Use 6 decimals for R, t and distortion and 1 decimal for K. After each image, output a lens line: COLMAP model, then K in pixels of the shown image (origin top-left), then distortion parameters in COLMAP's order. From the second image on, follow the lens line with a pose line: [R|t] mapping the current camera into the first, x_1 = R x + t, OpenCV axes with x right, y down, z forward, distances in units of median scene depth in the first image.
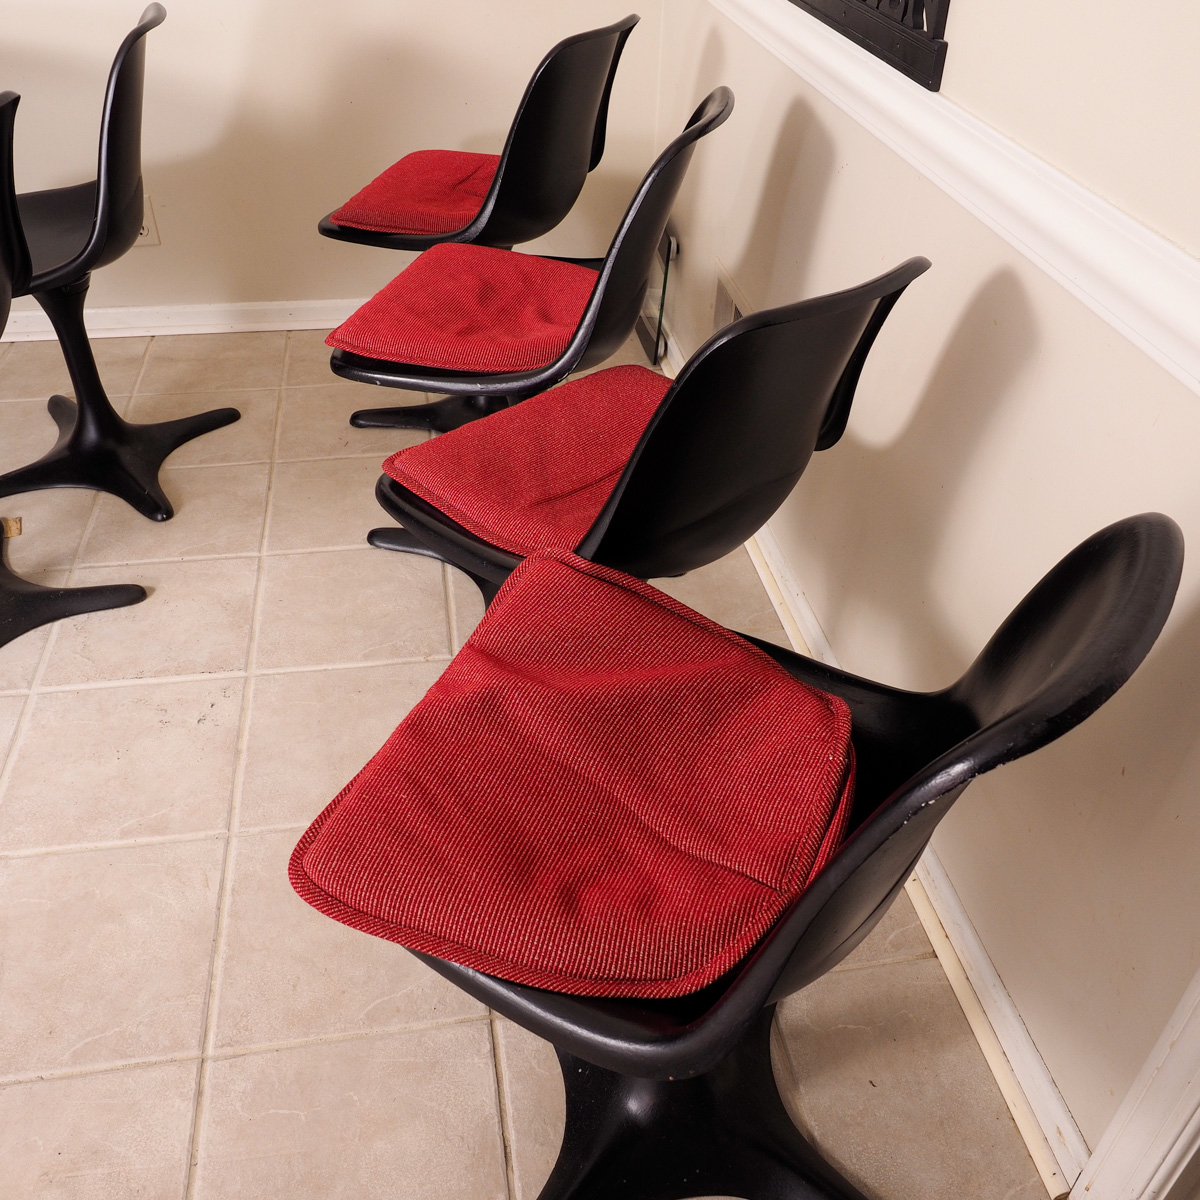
lens RADIAL K [[1173.8, 0, 600.0], [0, 1173.8, 600.0], [0, 0, 1]] dist [-0.025679, 0.018781]
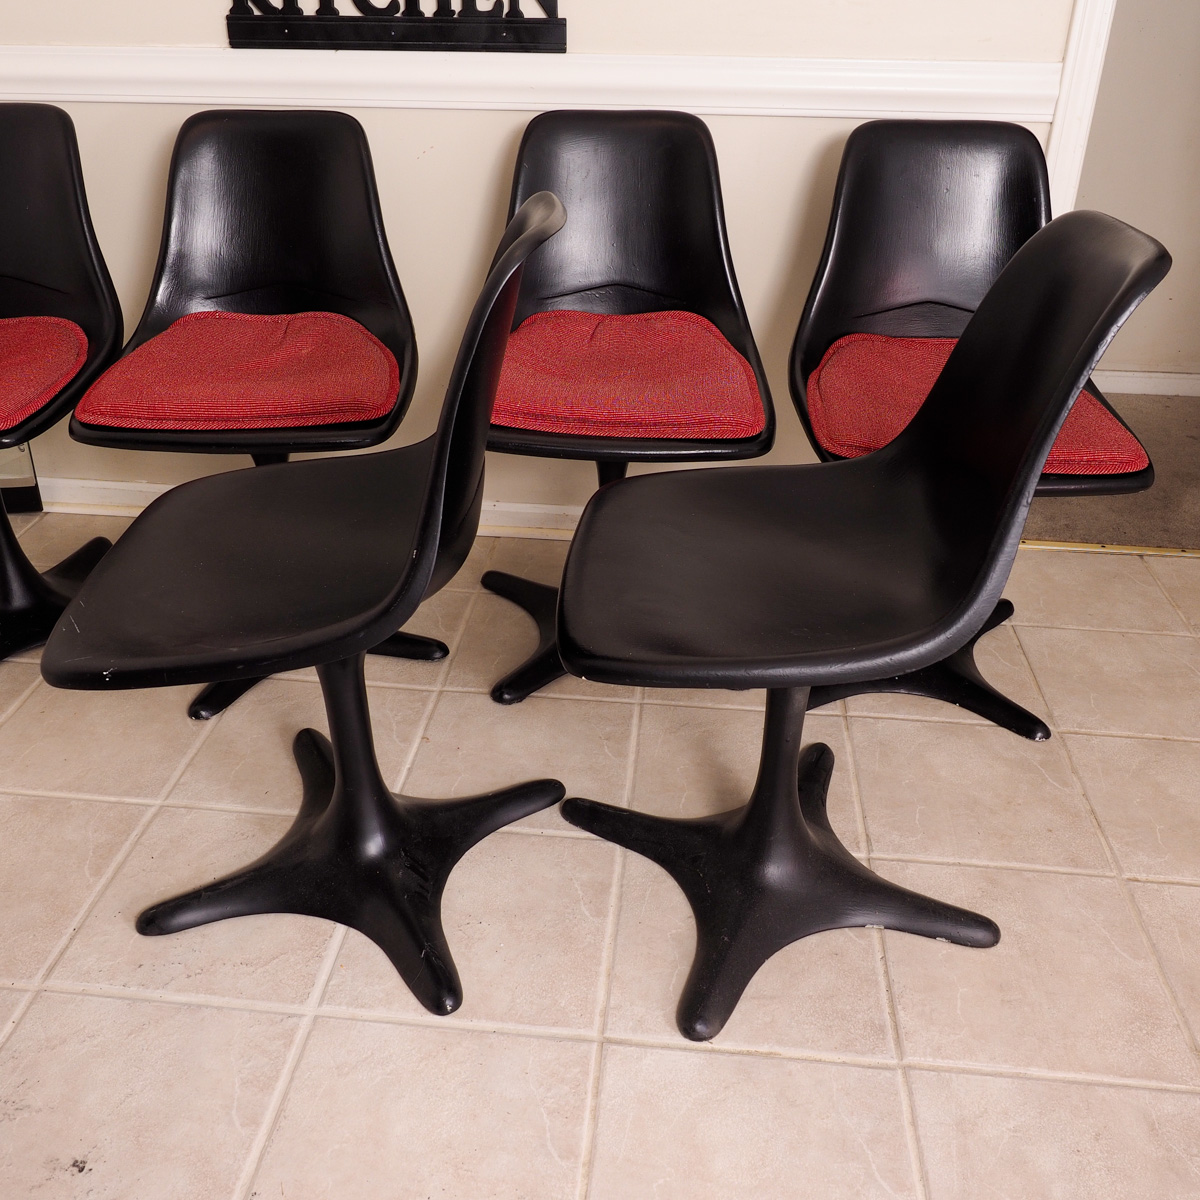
lens RADIAL K [[1162.5, 0, 600.0], [0, 1162.5, 600.0], [0, 0, 1]] dist [-0.013583, 0.017070]
pose [[0.243083, -0.498042, 0.832385, -1.071215], [0.570726, 0.767304, 0.292431, -0.273709], [-0.784335, 0.403979, 0.470764, 0.453033]]
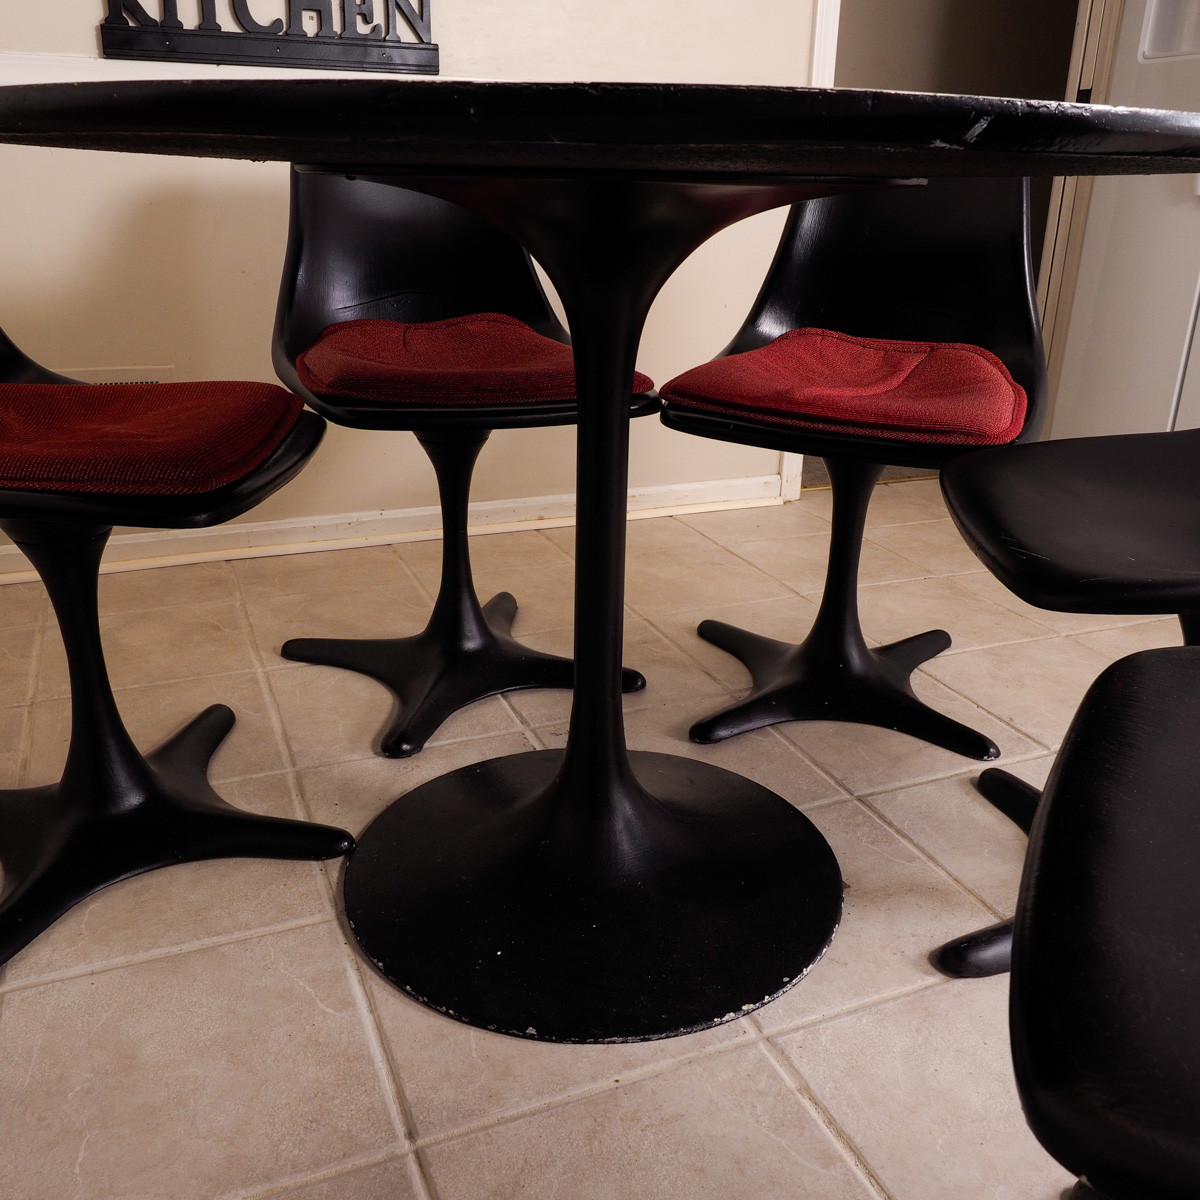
lens RADIAL K [[1162.5, 0, 600.0], [0, 1162.5, 600.0], [0, 0, 1]] dist [-0.013583, 0.017070]
pose [[-0.252594, -0.381609, 0.889140, -1.290493], [0.542131, 0.705329, 0.456733, -0.472091], [-0.801430, 0.597399, 0.028720, 1.026558]]
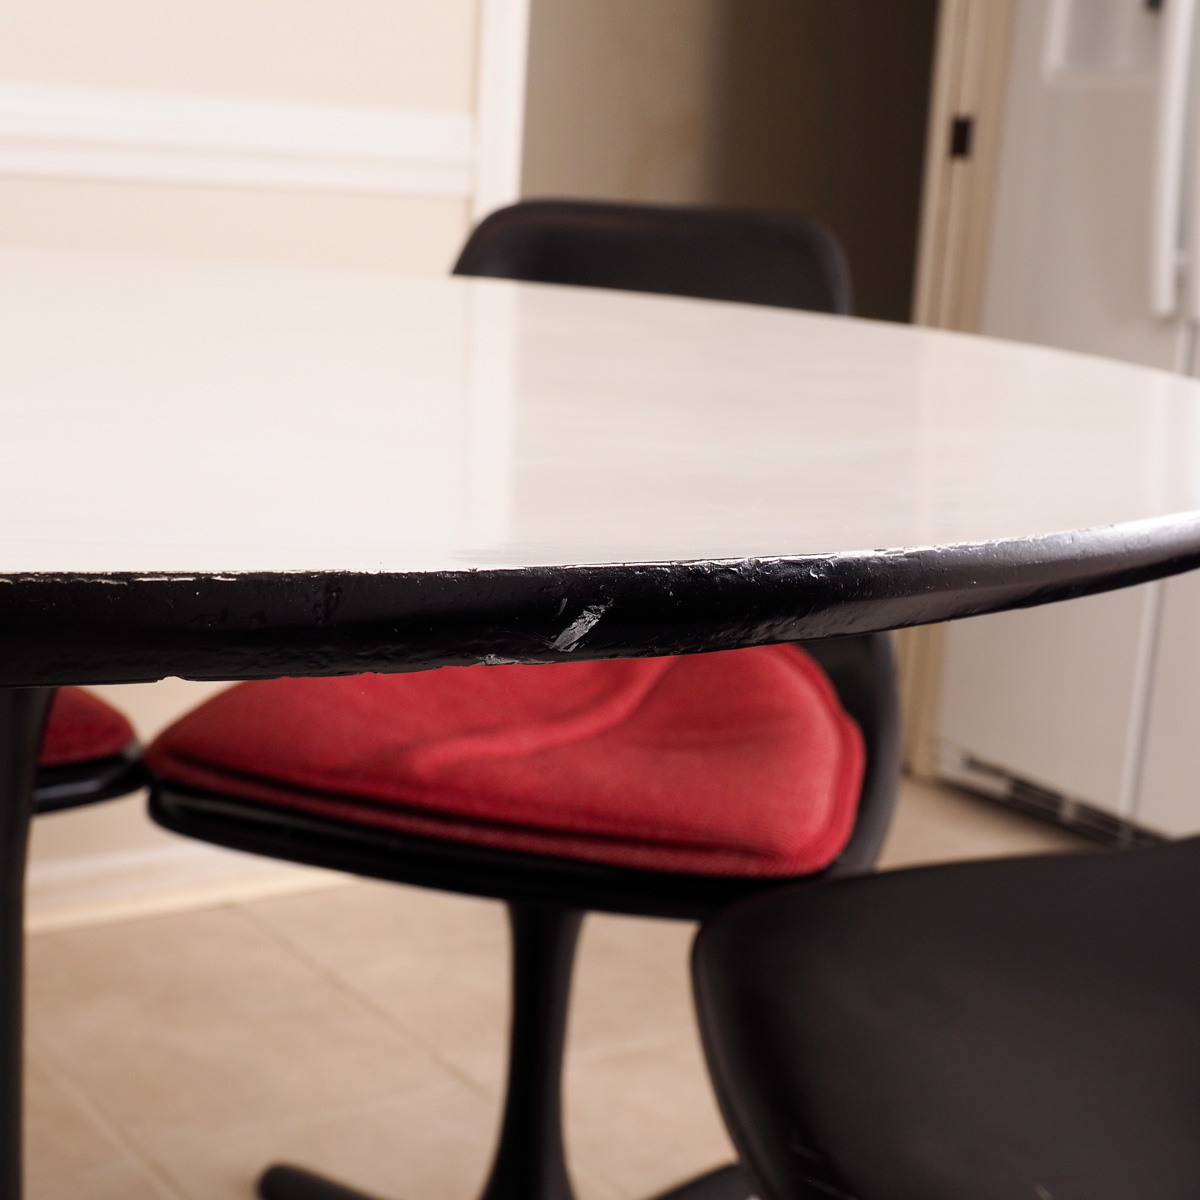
lens RADIAL K [[2156.7, 0, 600.0], [0, 2156.7, 600.0], [0, 0, 1]] dist [0.039772, 0.116754]
pose [[-0.432480, -0.245842, 0.867481, -1.203642], [0.465251, 0.763284, 0.448262, -0.483010], [-0.772336, 0.597461, -0.215727, 0.915042]]
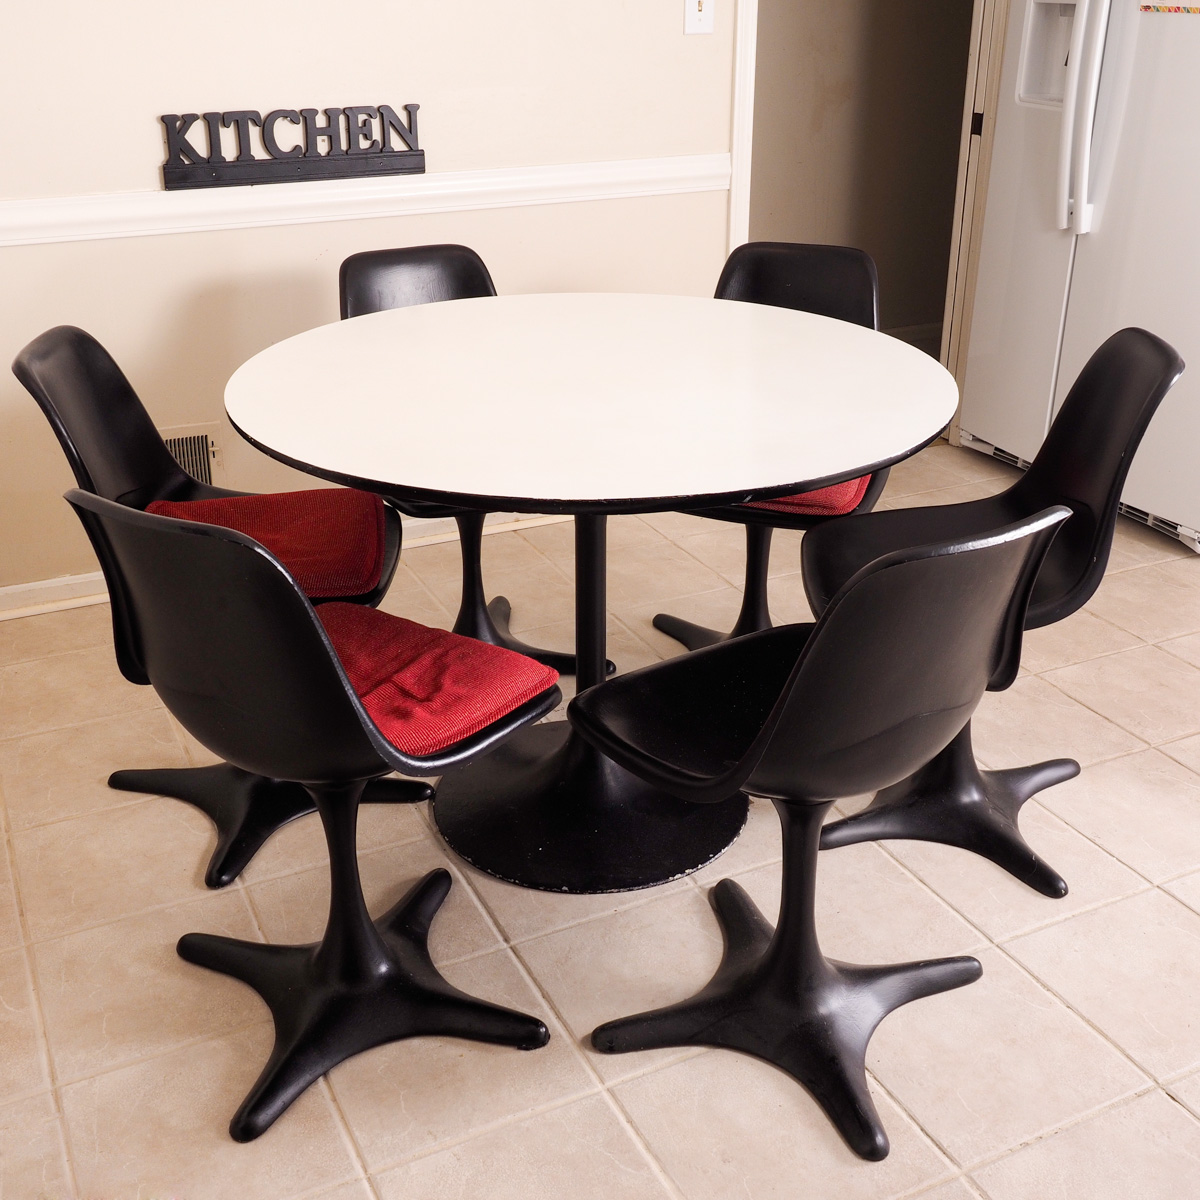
lens RADIAL K [[1501.3, 0, 594.5], [0, 1501.3, 592.6], [0, 0, 1]] dist [0.030777, -0.032398]
pose [[-0.305609, -0.425315, 0.851887, -1.996144], [0.549313, 0.652032, 0.522598, -1.015477], [-0.777726, 0.627663, 0.034364, 0.959661]]
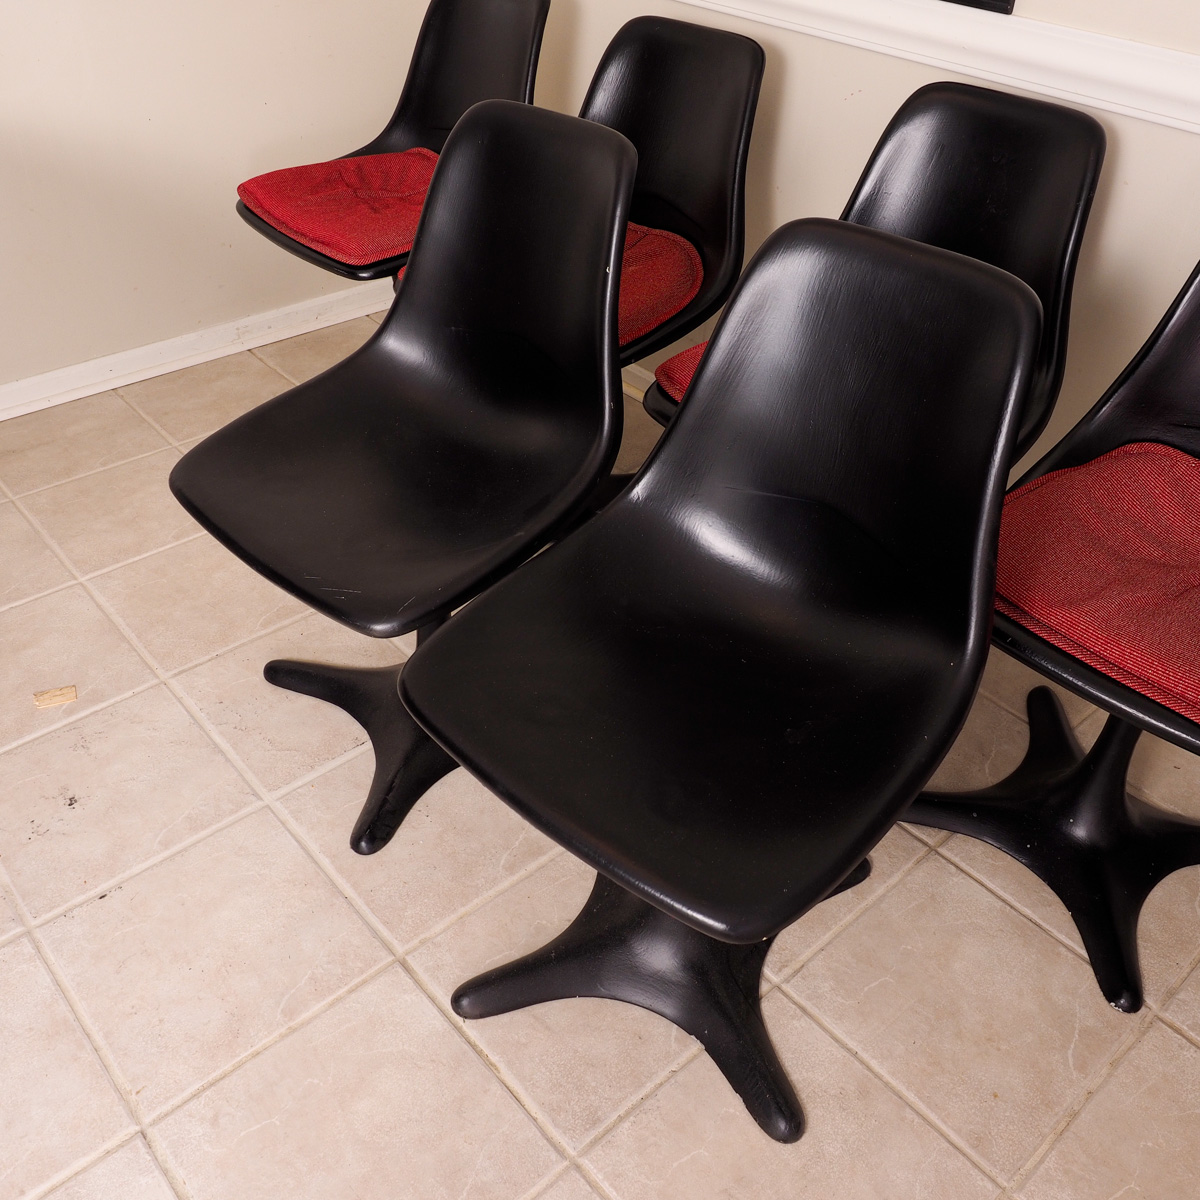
lens RADIAL K [[1173.8, 0, 600.0], [0, 1173.8, 600.0], [0, 0, 1]] dist [-0.025679, 0.018781]
pose [[0.845364, -0.328794, 0.421016, -0.692561], [0.311695, 0.943664, 0.111102, -0.106689], [-0.433827, 0.037306, 0.900223, 0.050899]]
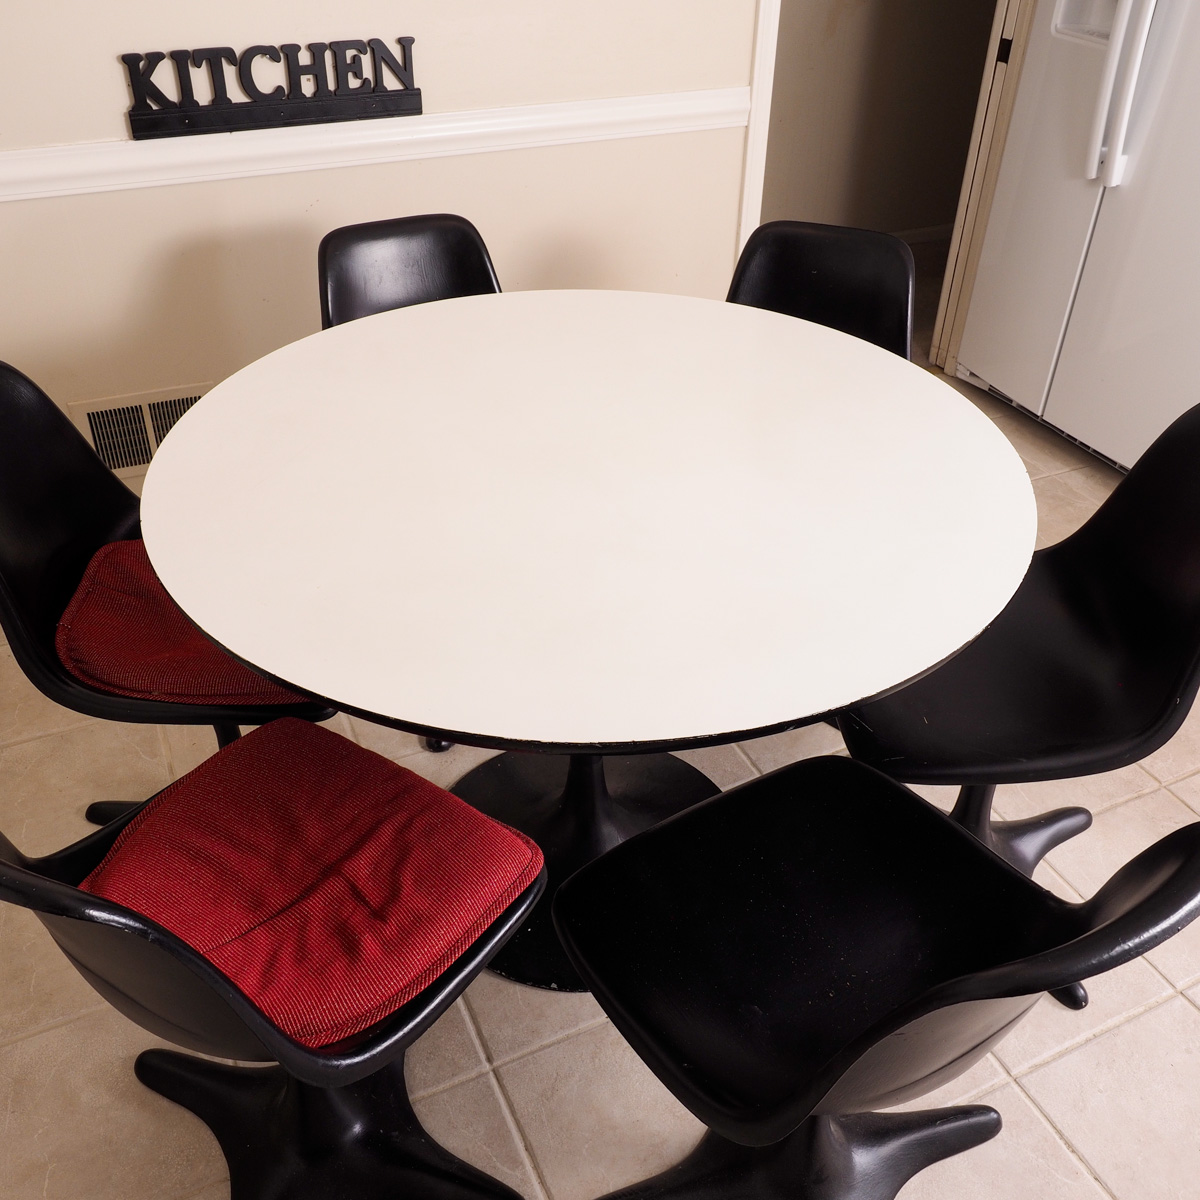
lens RADIAL K [[1162.5, 0, 600.0], [0, 1162.5, 600.0], [0, 0, 1]] dist [-0.013583, 0.017070]
pose [[-0.293832, -0.594957, 0.748123, -1.404289], [0.537125, 0.544643, 0.644097, -0.923359], [-0.790671, 0.591092, 0.159533, 0.785734]]
